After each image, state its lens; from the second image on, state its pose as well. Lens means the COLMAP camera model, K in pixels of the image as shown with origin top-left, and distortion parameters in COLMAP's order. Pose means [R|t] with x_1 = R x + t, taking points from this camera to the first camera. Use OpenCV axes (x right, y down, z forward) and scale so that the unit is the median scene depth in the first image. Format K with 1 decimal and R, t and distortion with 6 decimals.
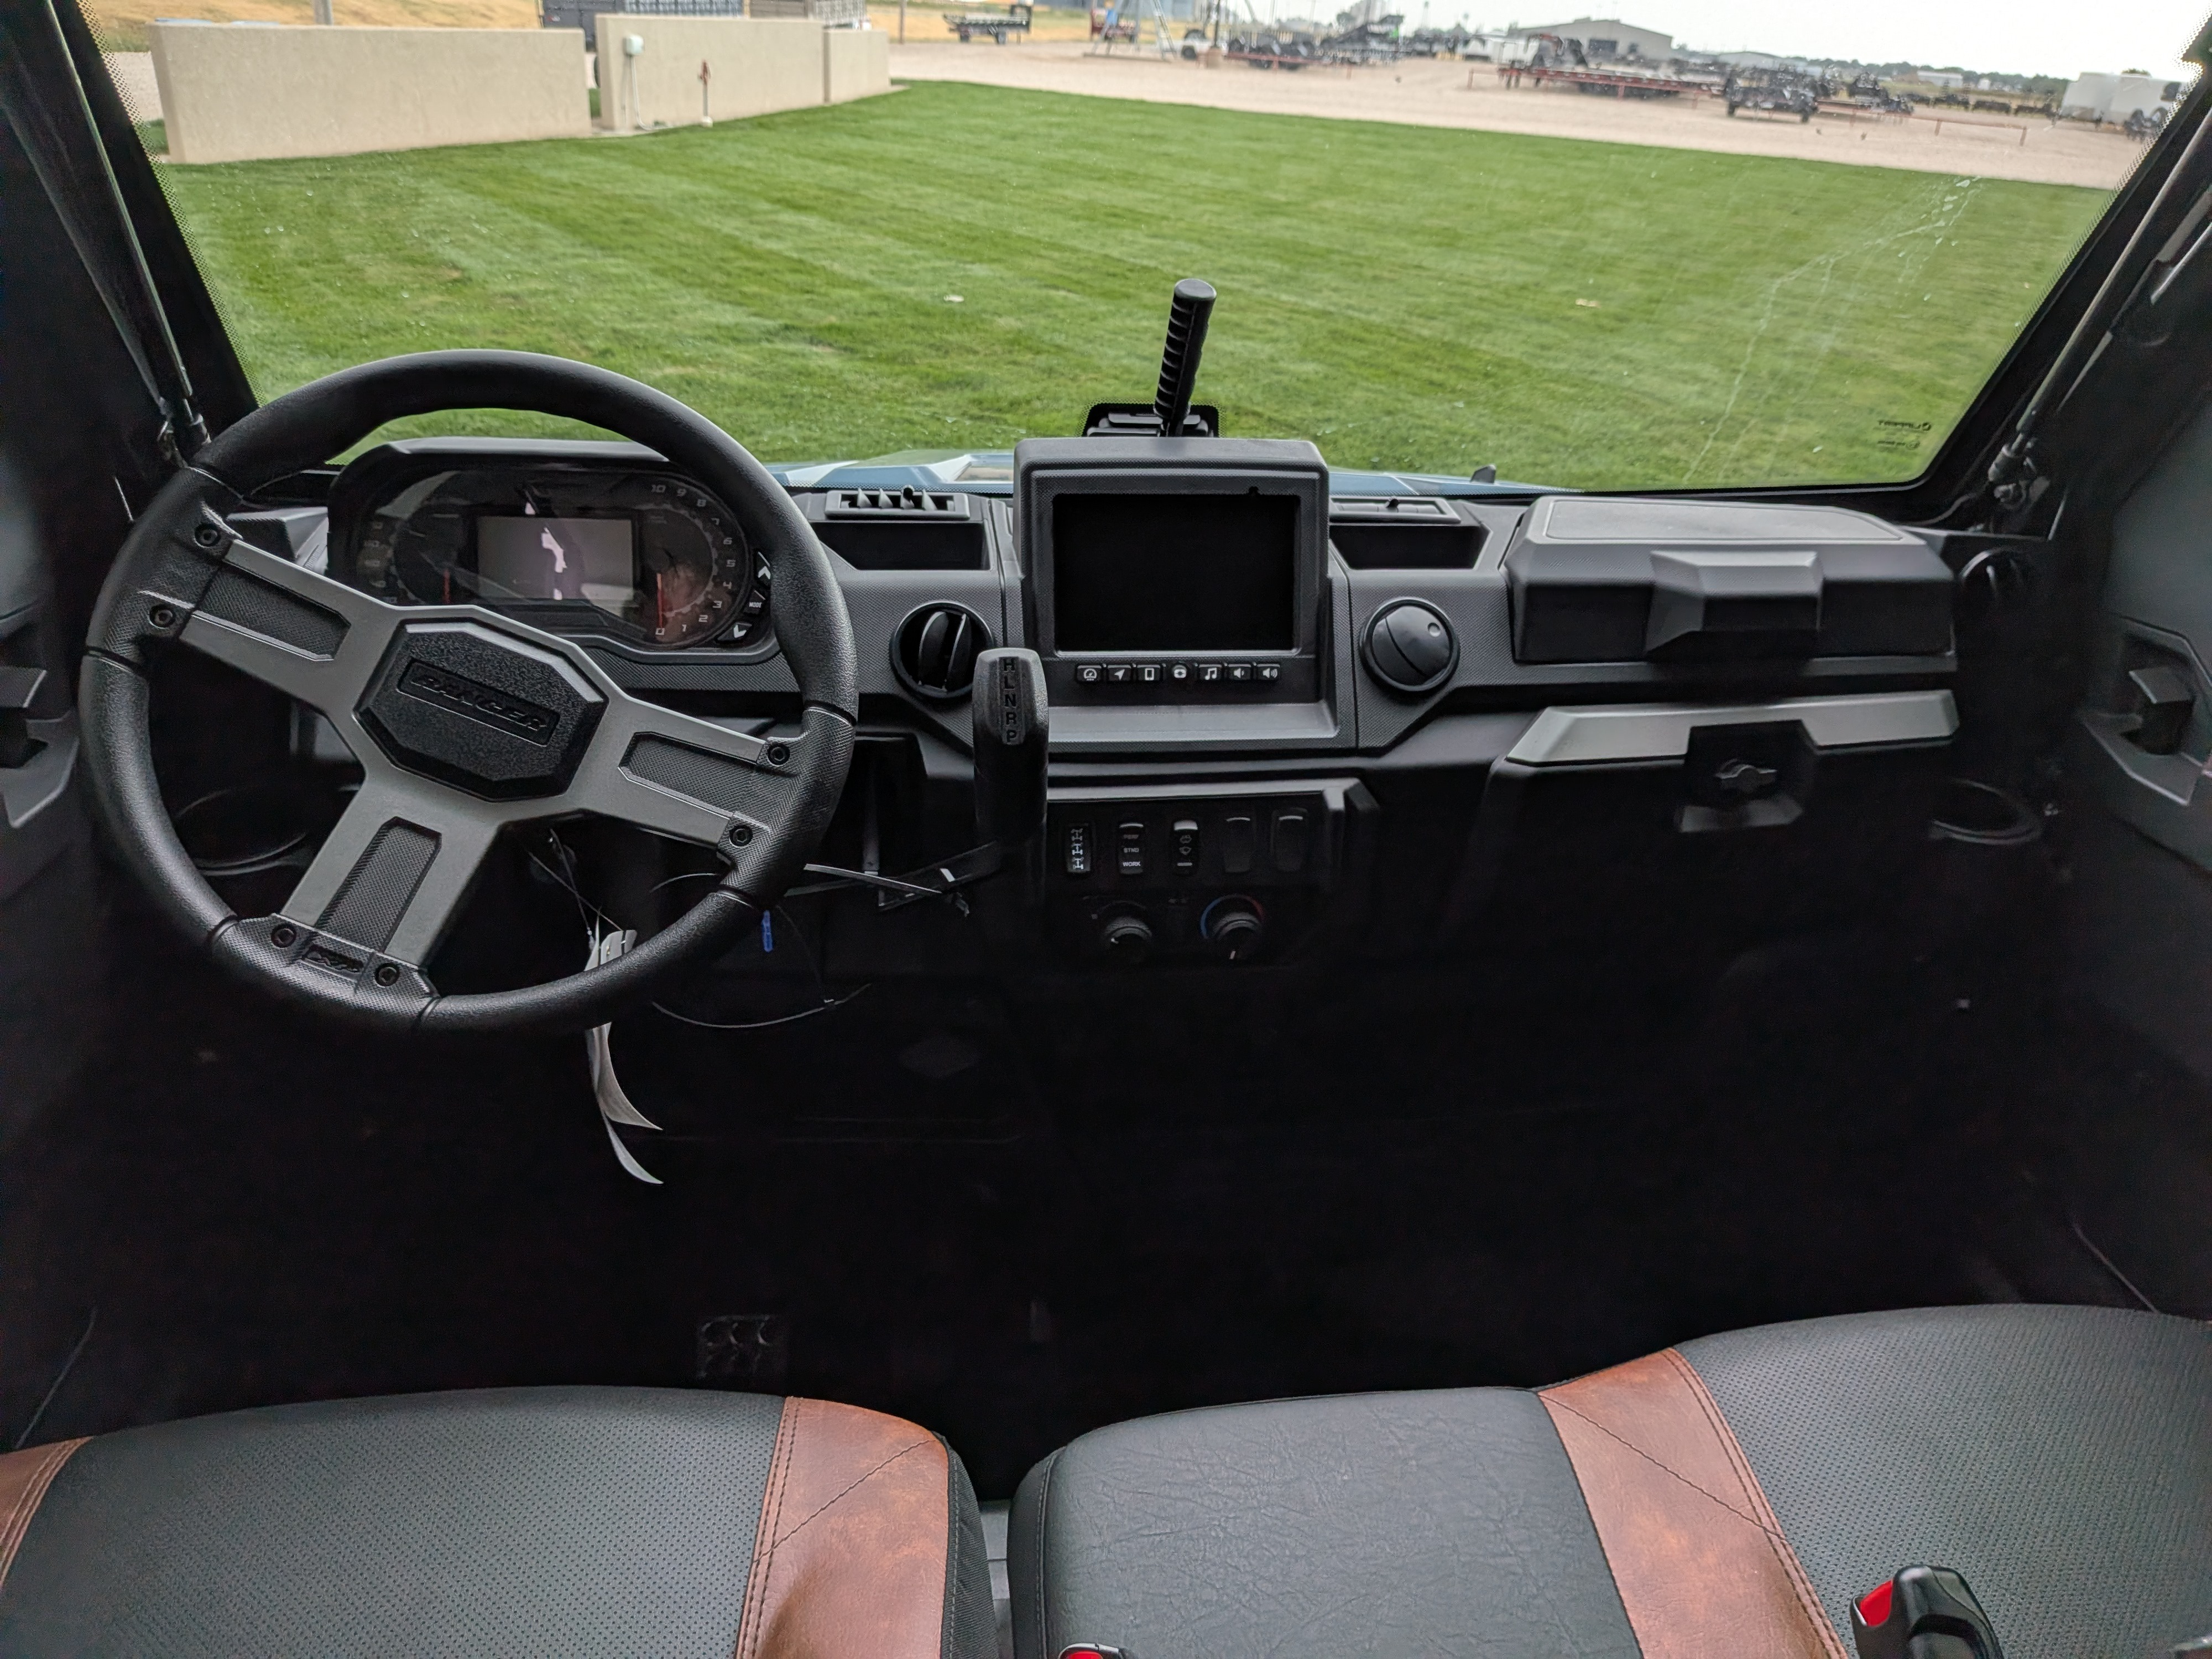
lens RADIAL K [[1577.3, 0, 1106.0], [0, 1577.3, 829.5], [0, 0, 1]] dist [0.043629, -0.063864]
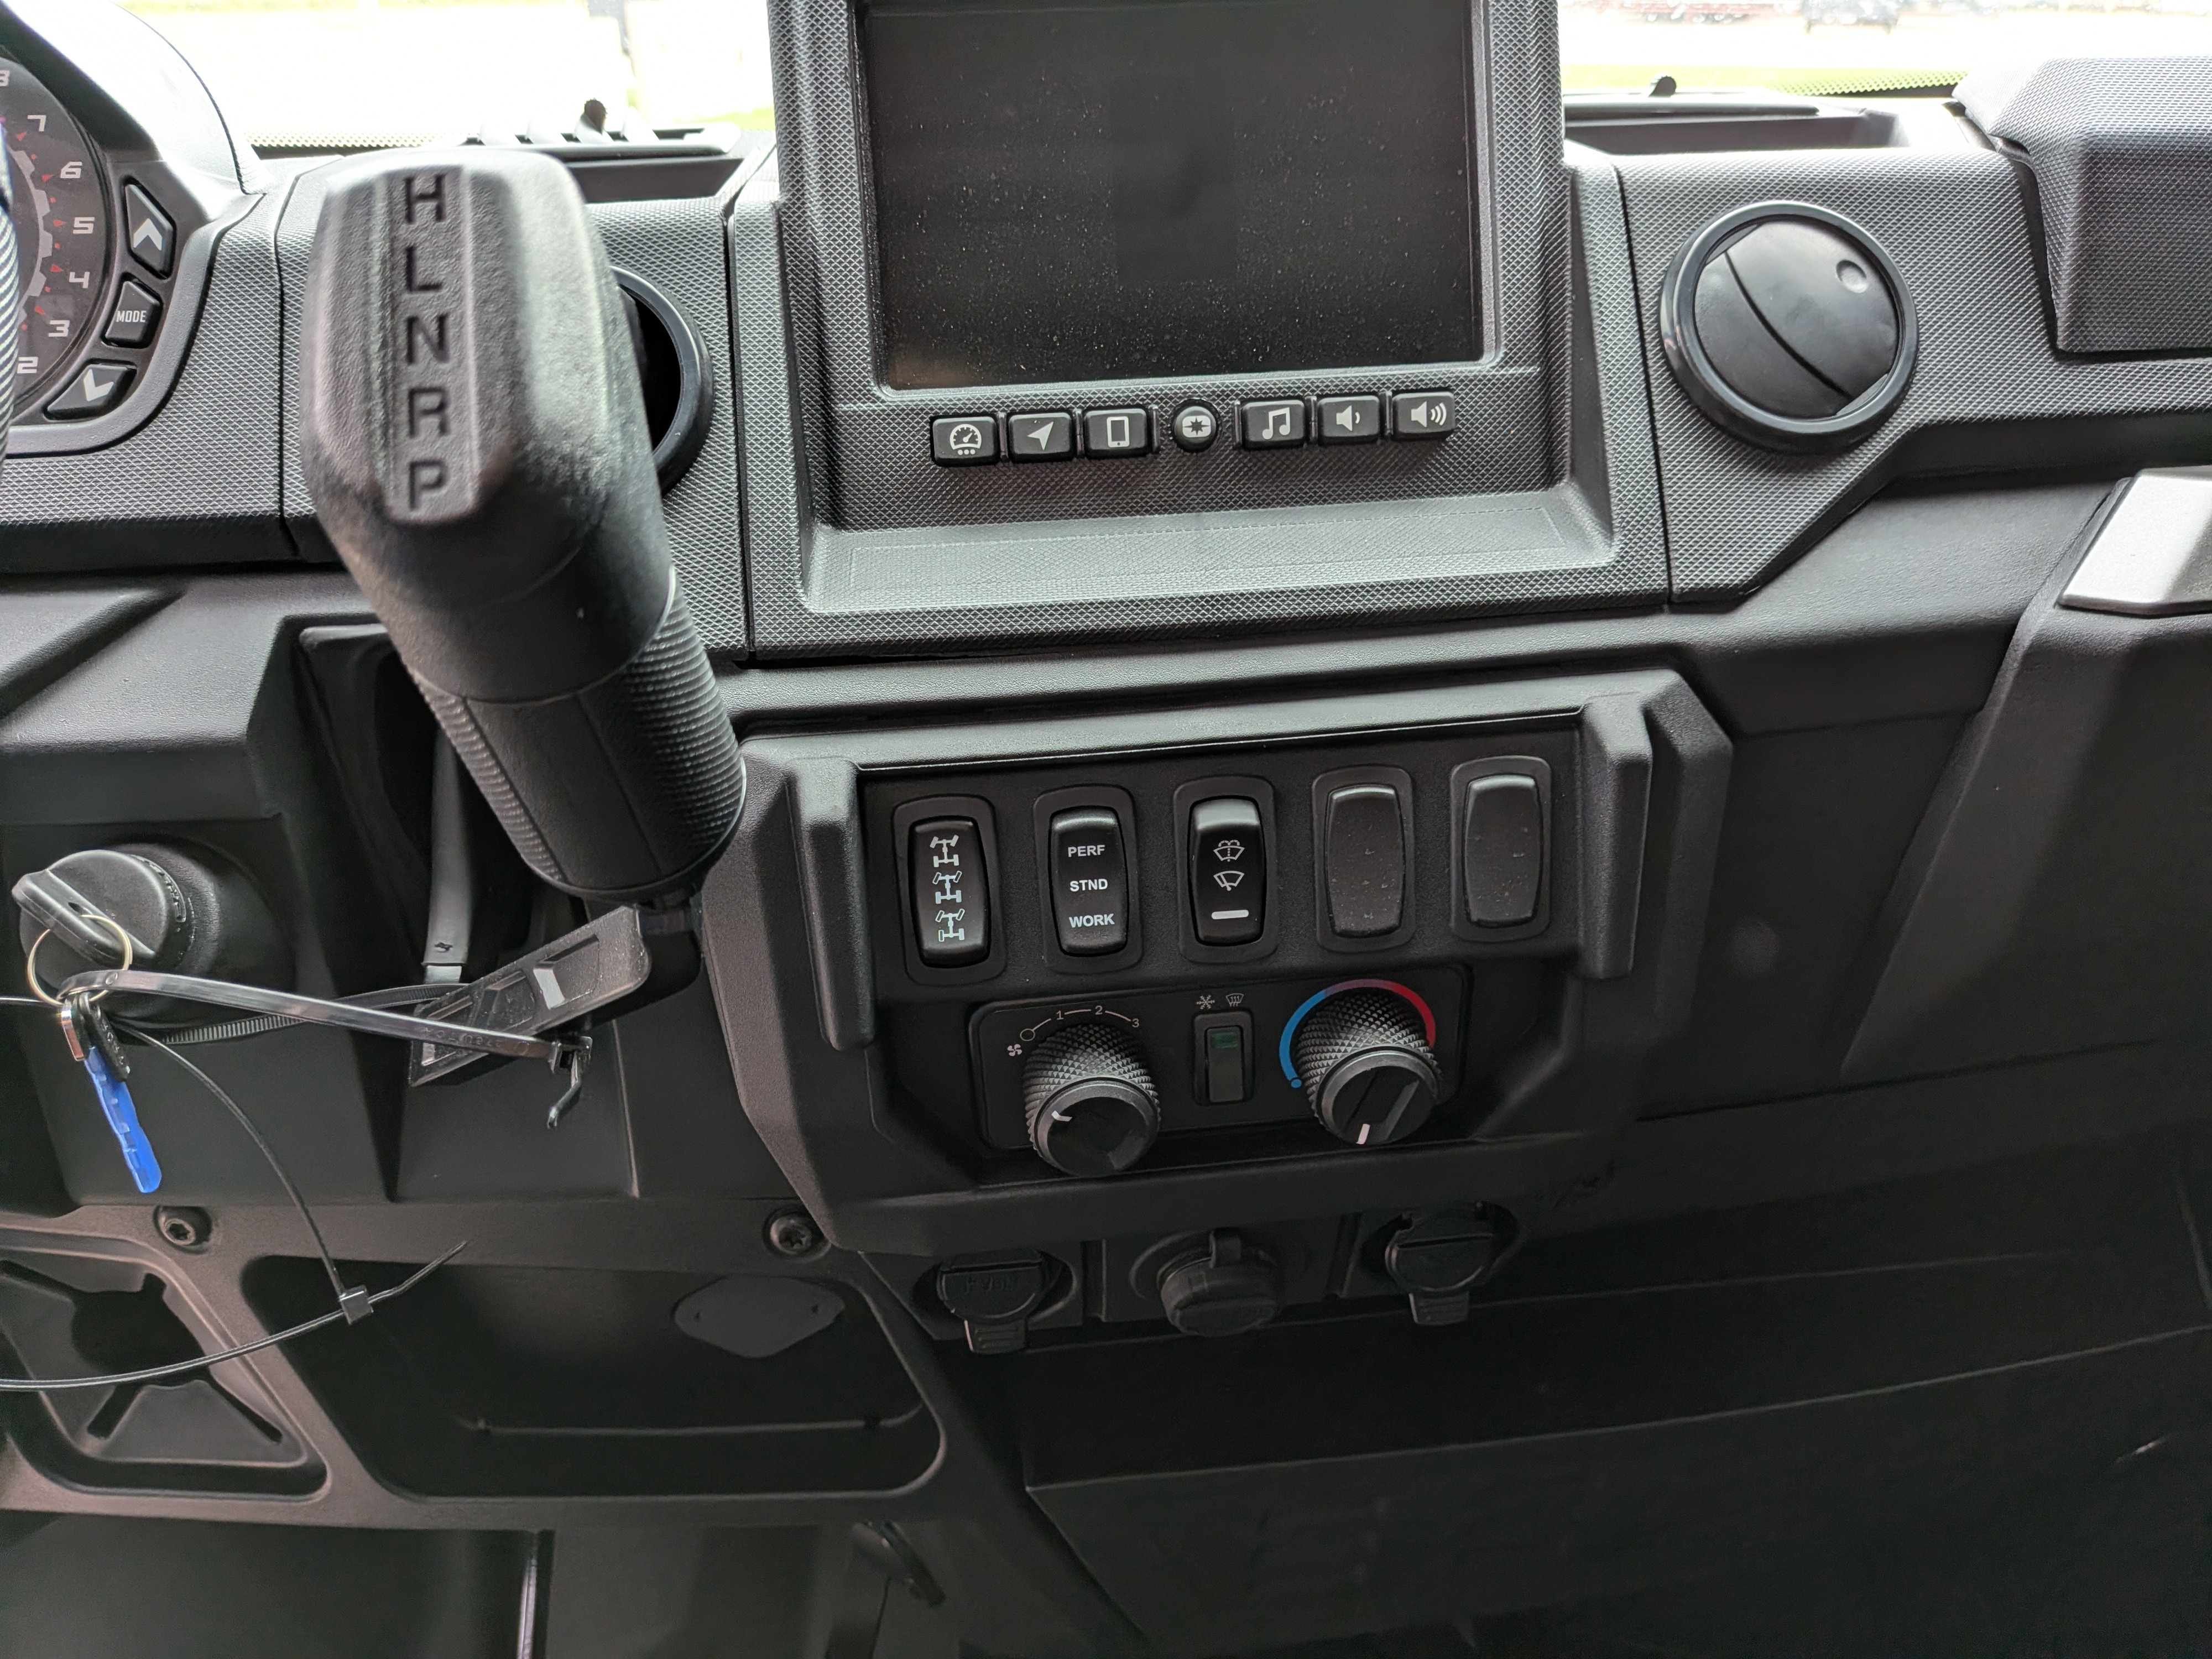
lens RADIAL K [[1582.5, 0, 1105.1], [0, 1582.5, 807.9], [0, 0, 1]] dist [0.068562, -0.095042]
pose [[0.996871, -0.045782, -0.064436, 0.045290], [0.045451, 0.998945, -0.006601, -0.003084], [0.064670, 0.003651, 0.997900, 0.603265]]
